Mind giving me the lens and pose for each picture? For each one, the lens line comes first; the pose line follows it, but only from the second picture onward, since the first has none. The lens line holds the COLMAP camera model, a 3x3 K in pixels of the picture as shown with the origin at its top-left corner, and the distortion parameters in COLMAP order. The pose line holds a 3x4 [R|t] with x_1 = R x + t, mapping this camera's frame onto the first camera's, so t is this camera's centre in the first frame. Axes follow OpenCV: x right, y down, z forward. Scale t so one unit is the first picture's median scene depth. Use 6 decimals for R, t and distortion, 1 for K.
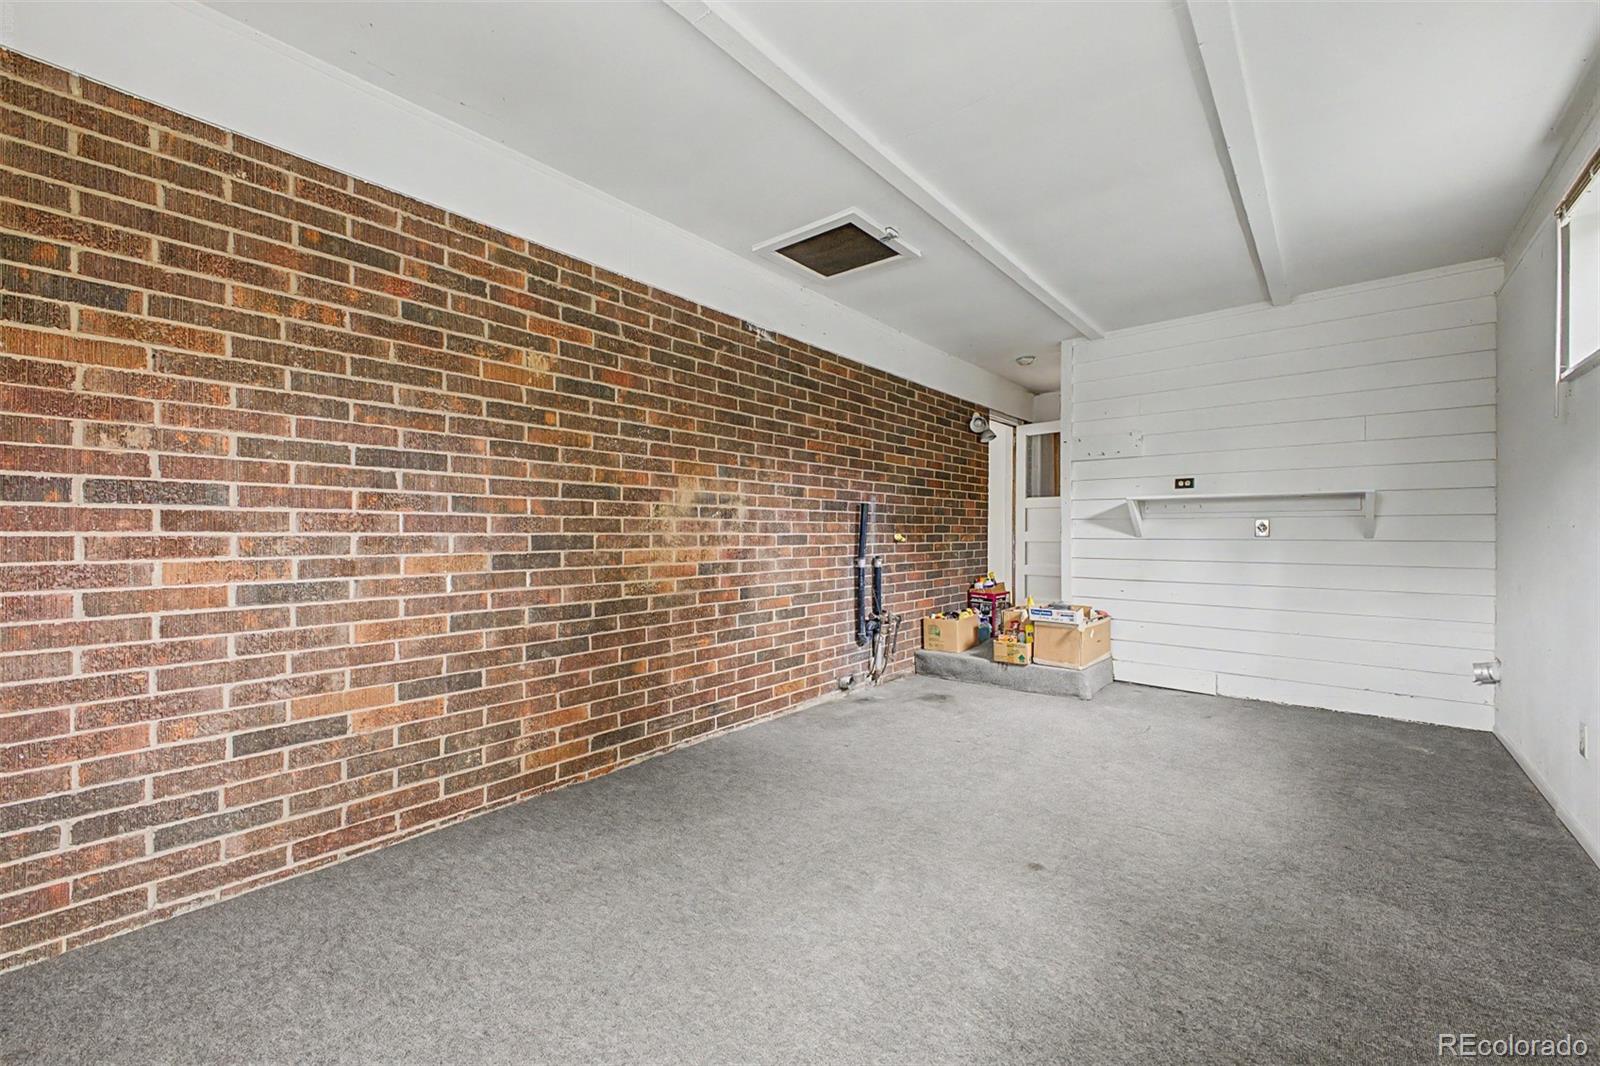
lens RADIAL K [[637.3, 0, 798.8], [0, 637.3, 530.7], [0, 0, 1]] dist [0.024051, -0.012345]
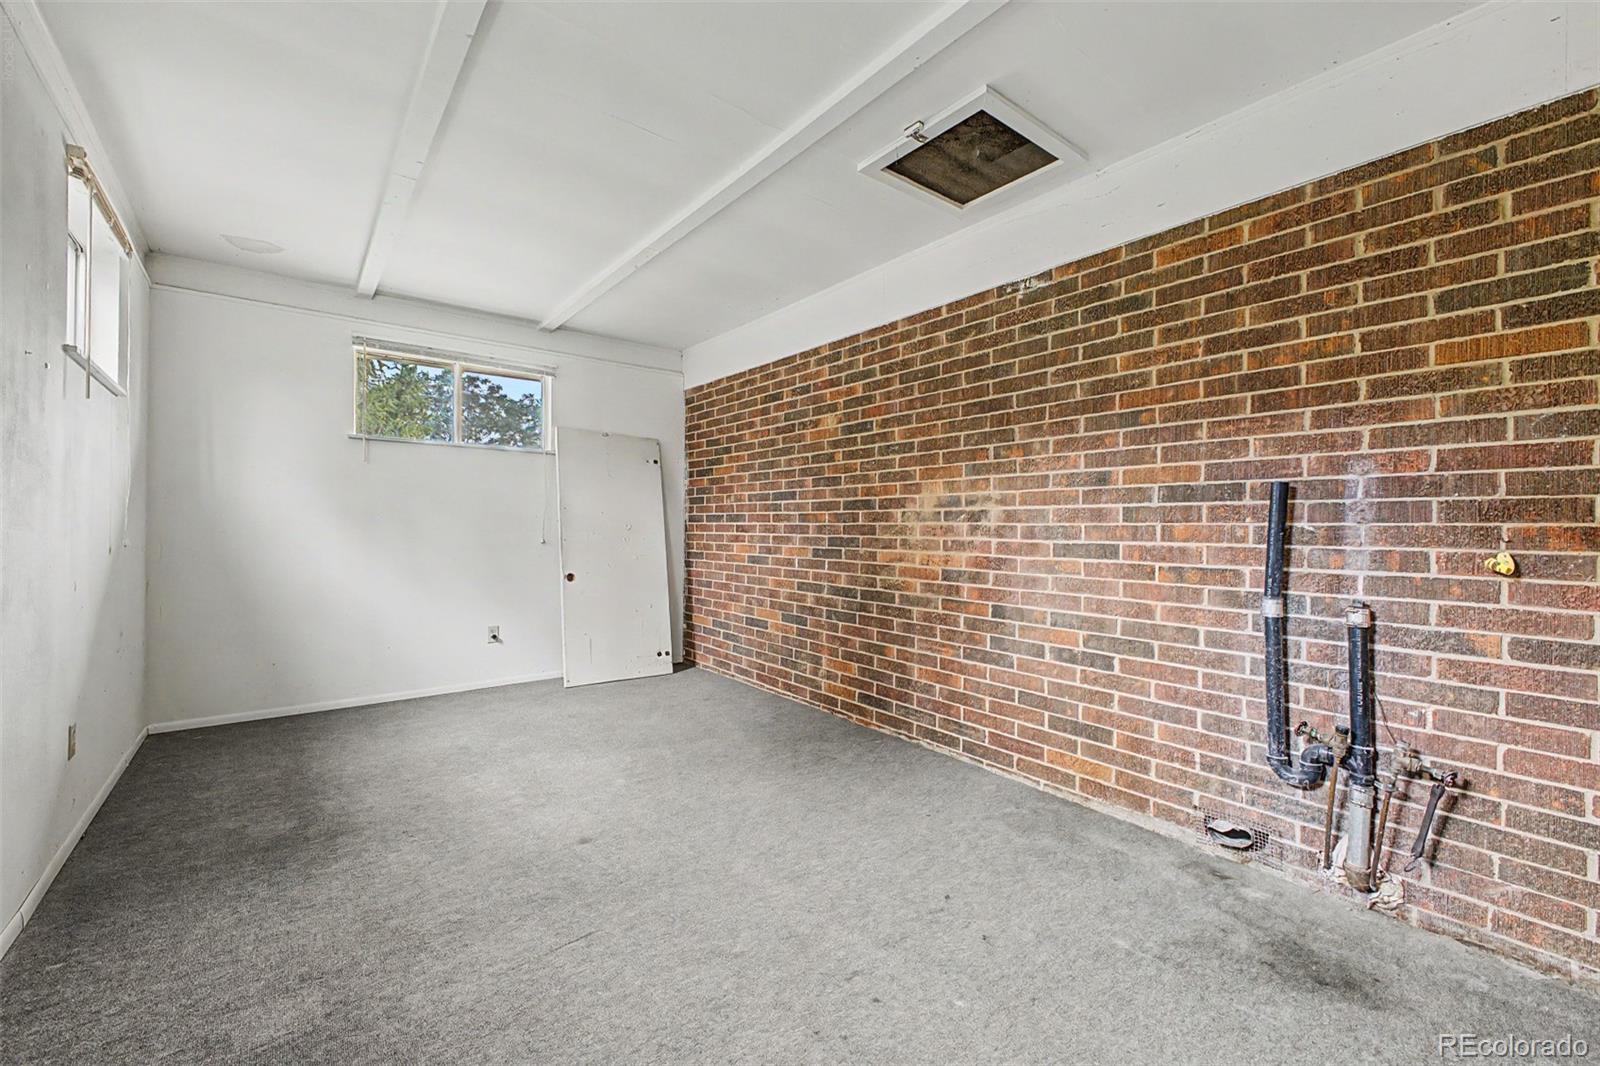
lens RADIAL K [[637.3, 0, 798.8], [0, 637.3, 530.7], [0, 0, 1]] dist [0.024051, -0.012345]
pose [[-0.203676, -0.007847, -0.979007, 0.879623], [-0.015184, 0.999873, -0.004855, 0.001271], [0.978921, 0.013876, -0.203769, 1.021114]]
